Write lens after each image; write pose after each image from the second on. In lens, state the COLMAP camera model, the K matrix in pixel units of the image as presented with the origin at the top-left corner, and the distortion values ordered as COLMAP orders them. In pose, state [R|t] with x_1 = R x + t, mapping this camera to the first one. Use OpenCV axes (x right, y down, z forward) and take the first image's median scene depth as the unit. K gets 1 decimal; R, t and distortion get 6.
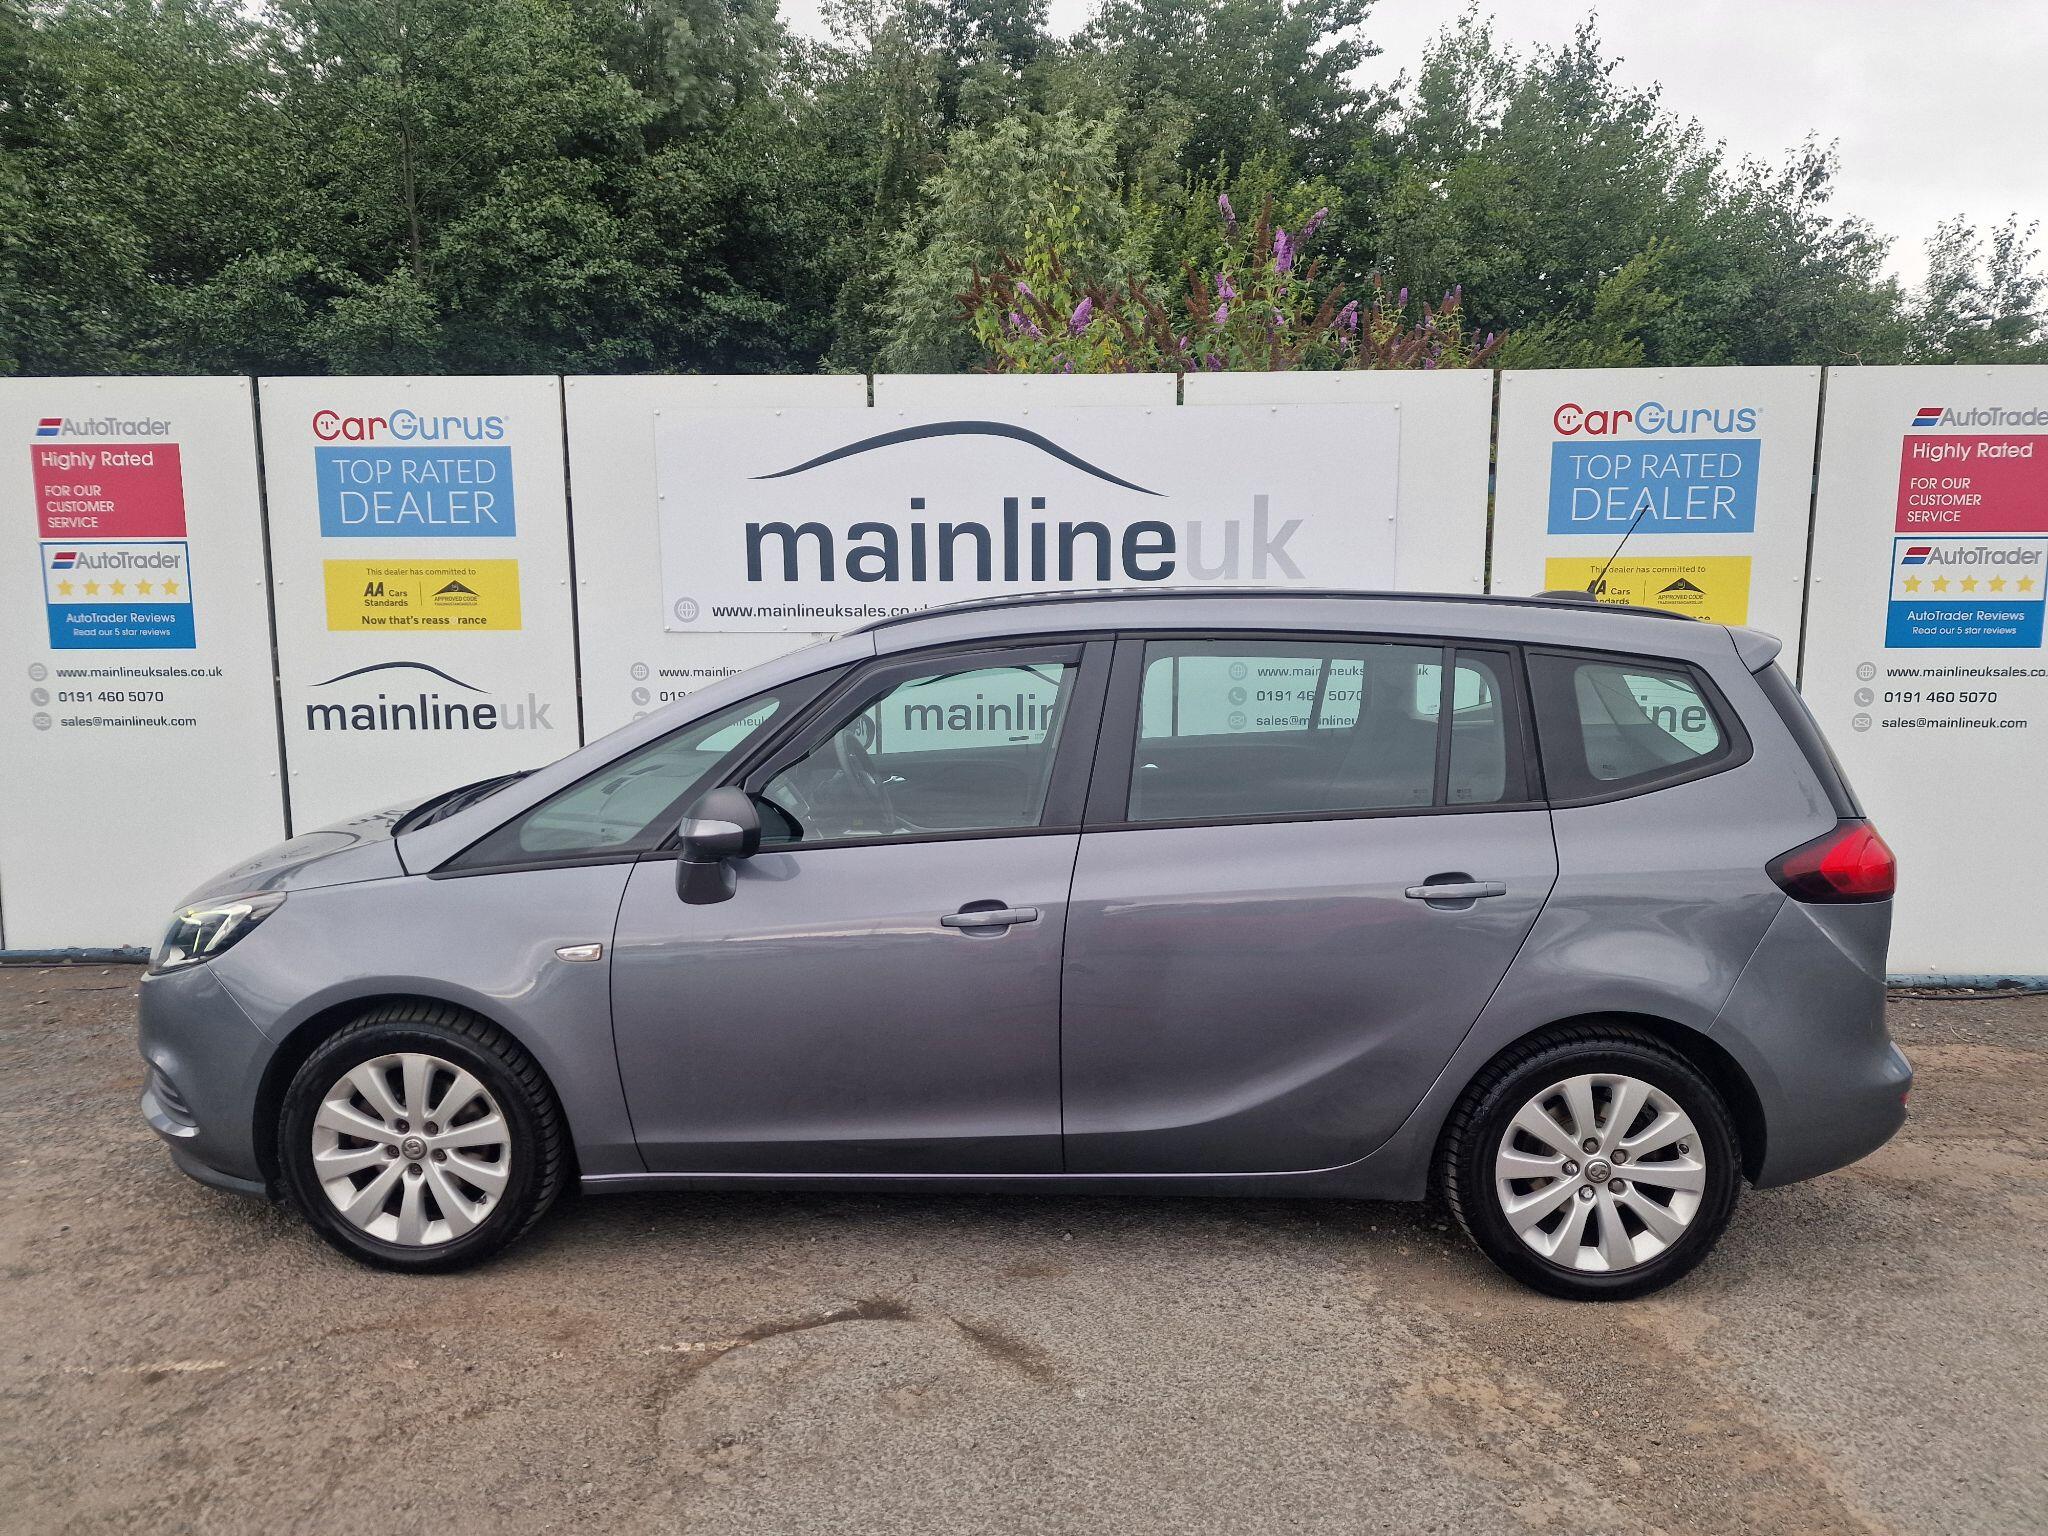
lens RADIAL K [[1376.8, 0, 1019.1], [0, 1376.8, 780.6], [0, 0, 1]] dist [0.062021, -0.057483]
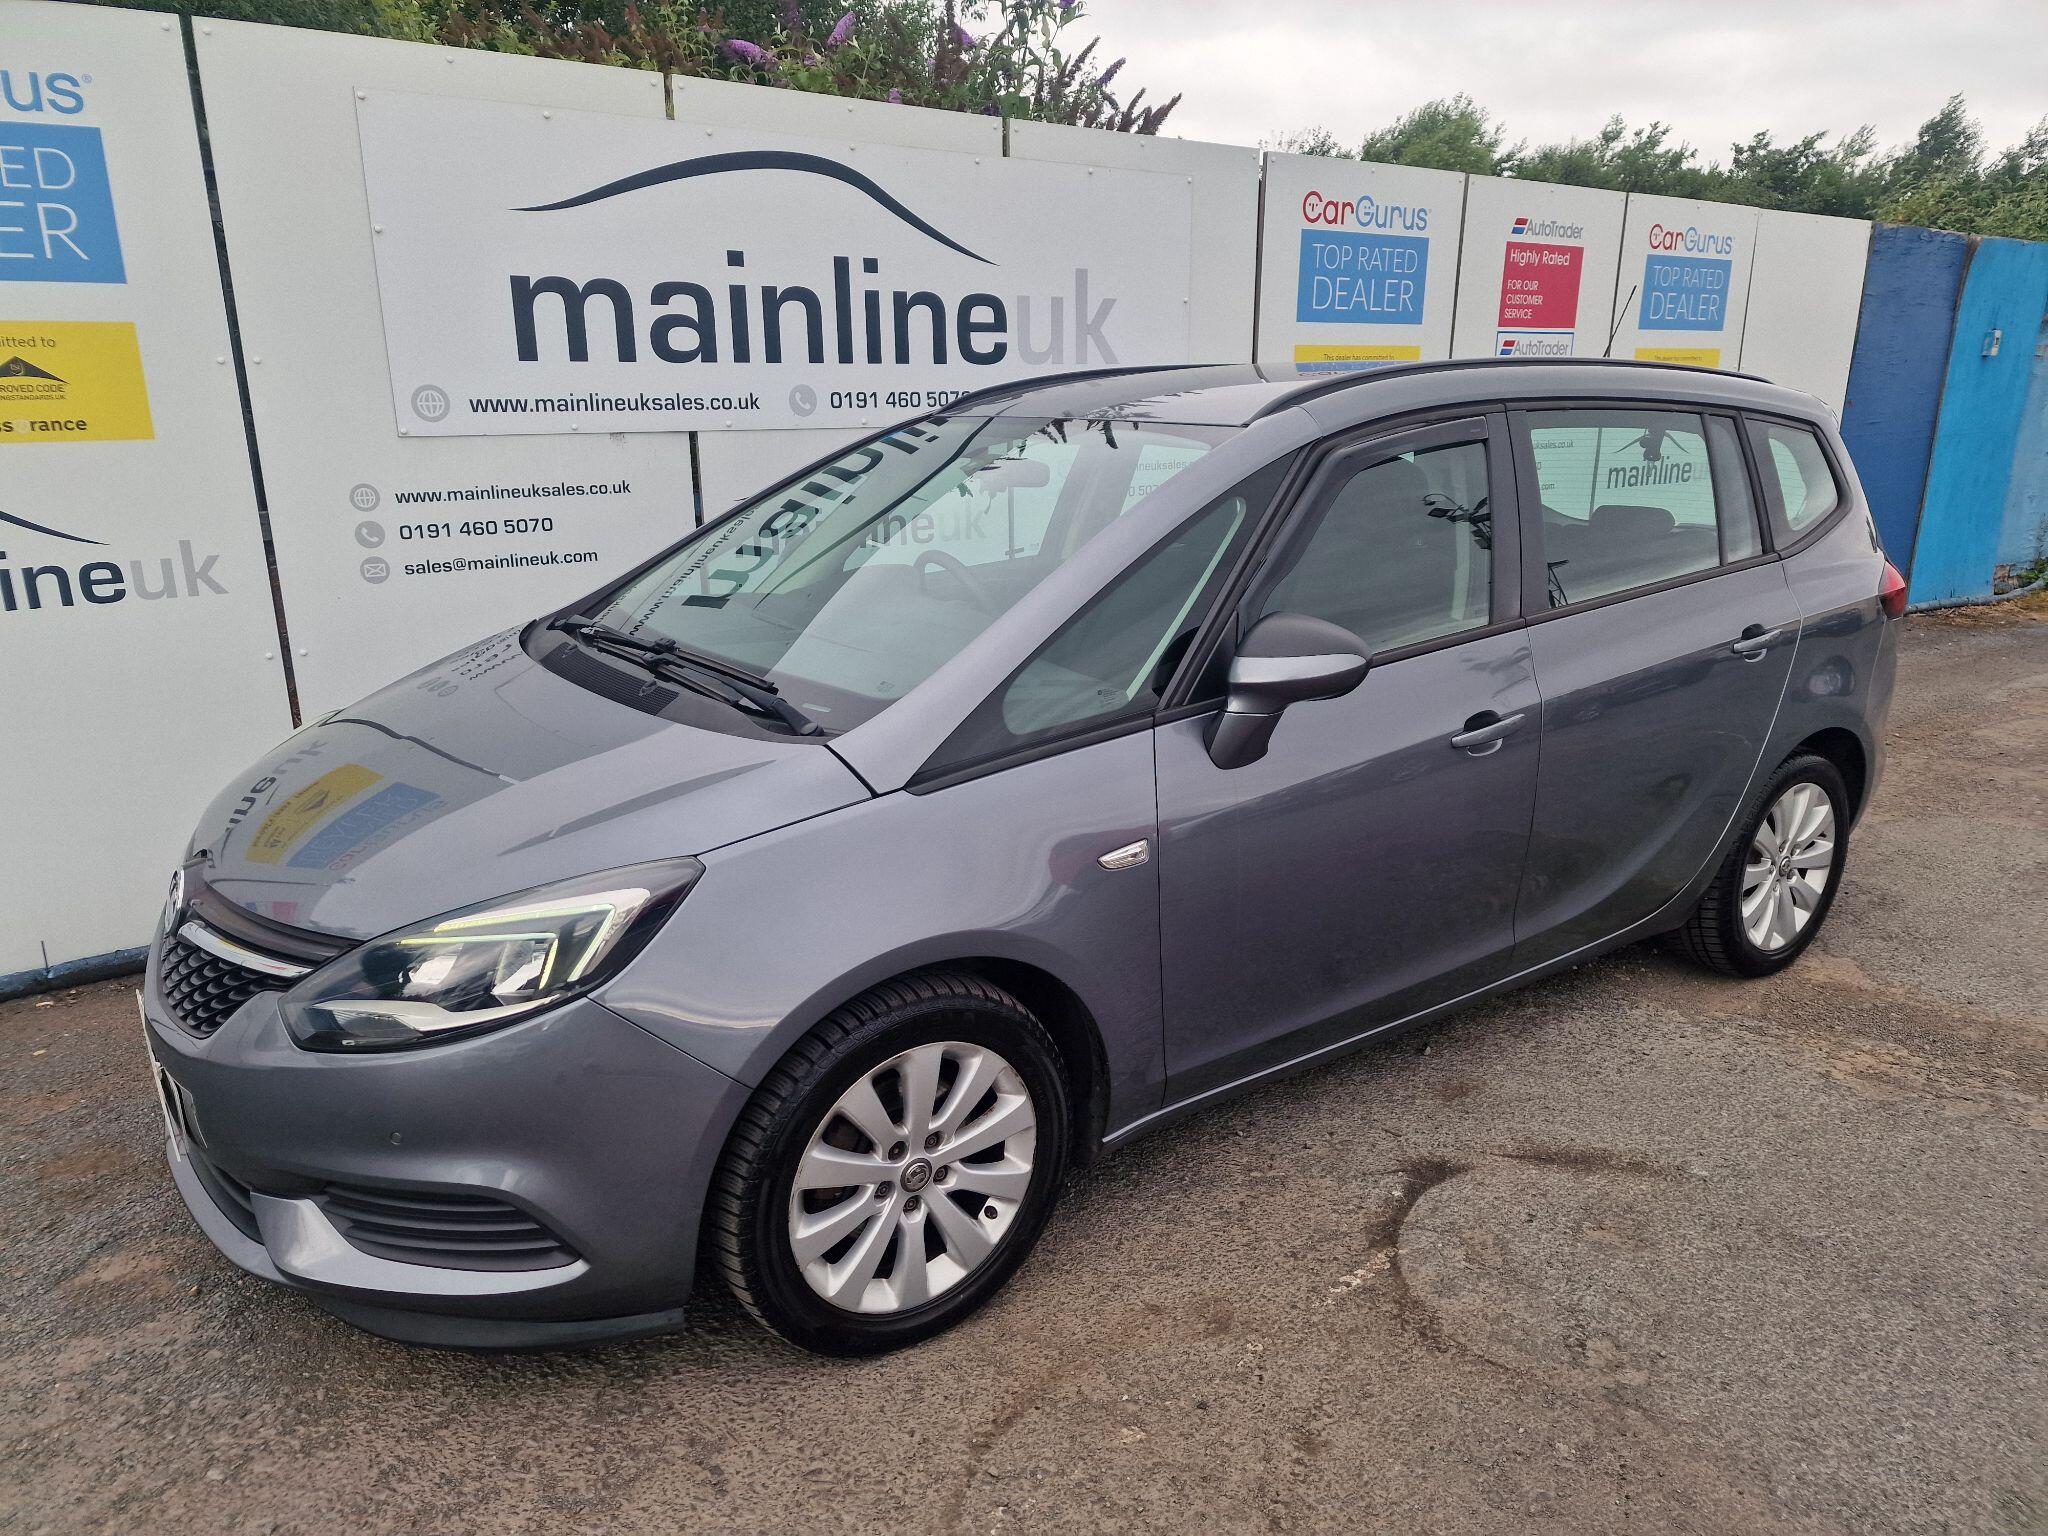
lens RADIAL K [[1376.8, 0, 1012.4], [0, 1376.8, 796.3], [0, 0, 1]] dist [0.062021, -0.057483]
pose [[0.803925, -0.170883, 0.569652, -0.446981], [0.092516, 0.982105, 0.164046, -0.017778], [-0.587490, -0.079179, 0.805348, 0.255059]]
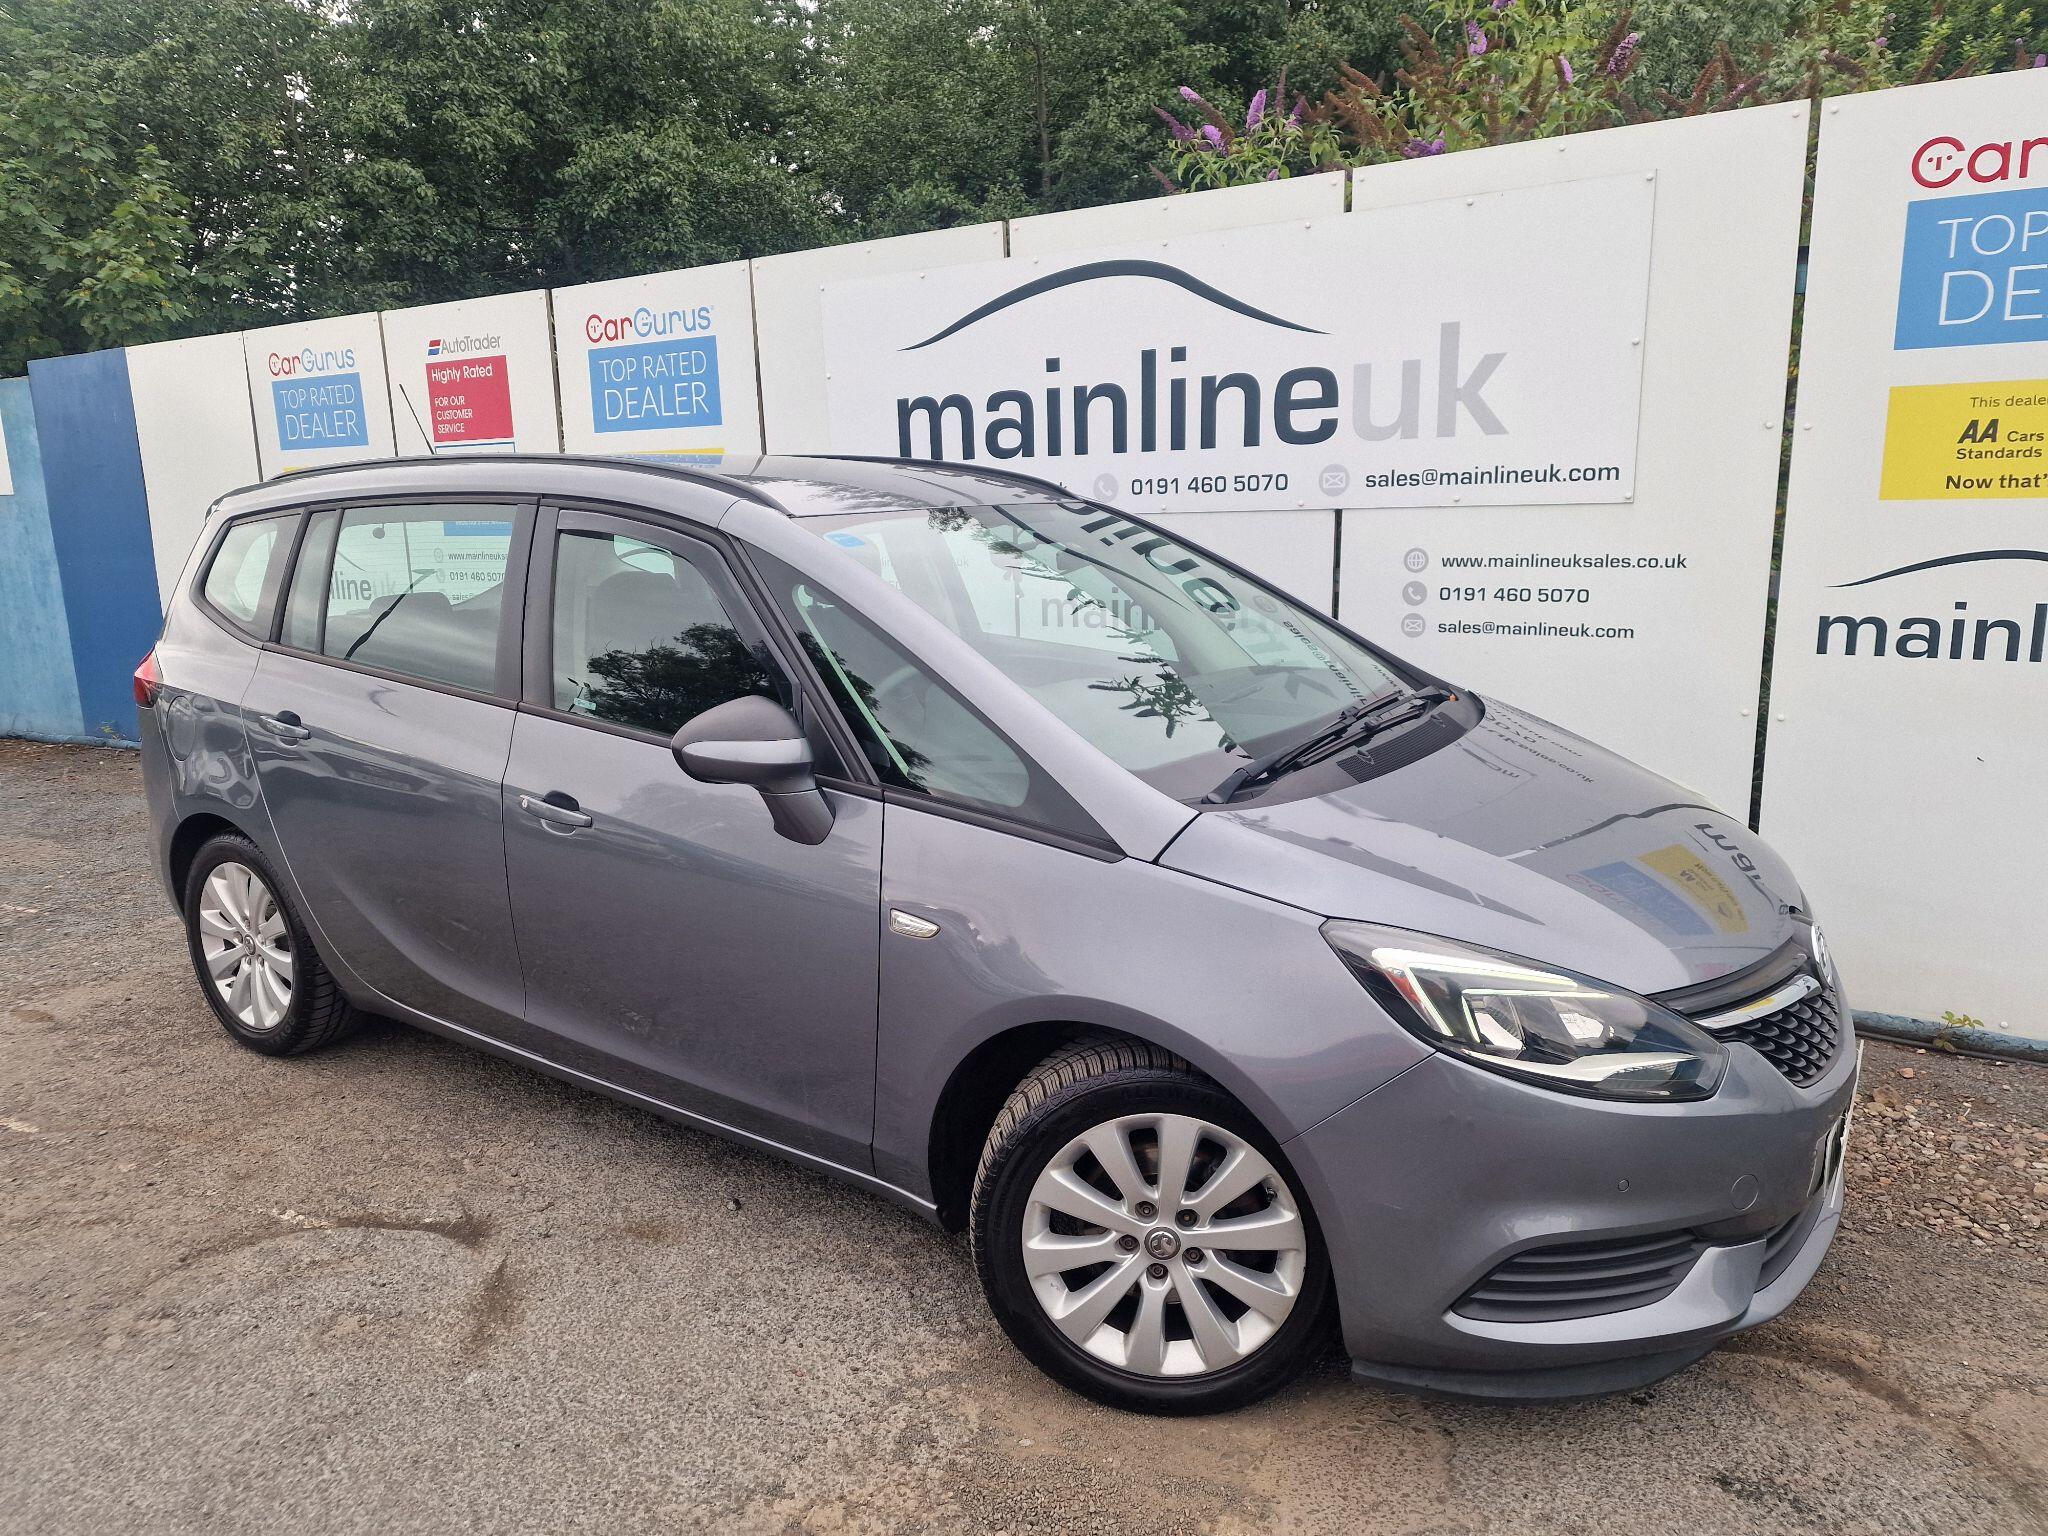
lens RADIAL K [[1376.8, 0, 1017.3], [0, 1376.8, 777.7], [0, 0, 1]] dist [0.062021, -0.057483]
pose [[0.855652, 0.087583, -0.510088, 0.379656], [-0.052899, 0.995216, 0.082144, -0.011272], [0.514842, -0.043304, 0.856191, 0.224737]]
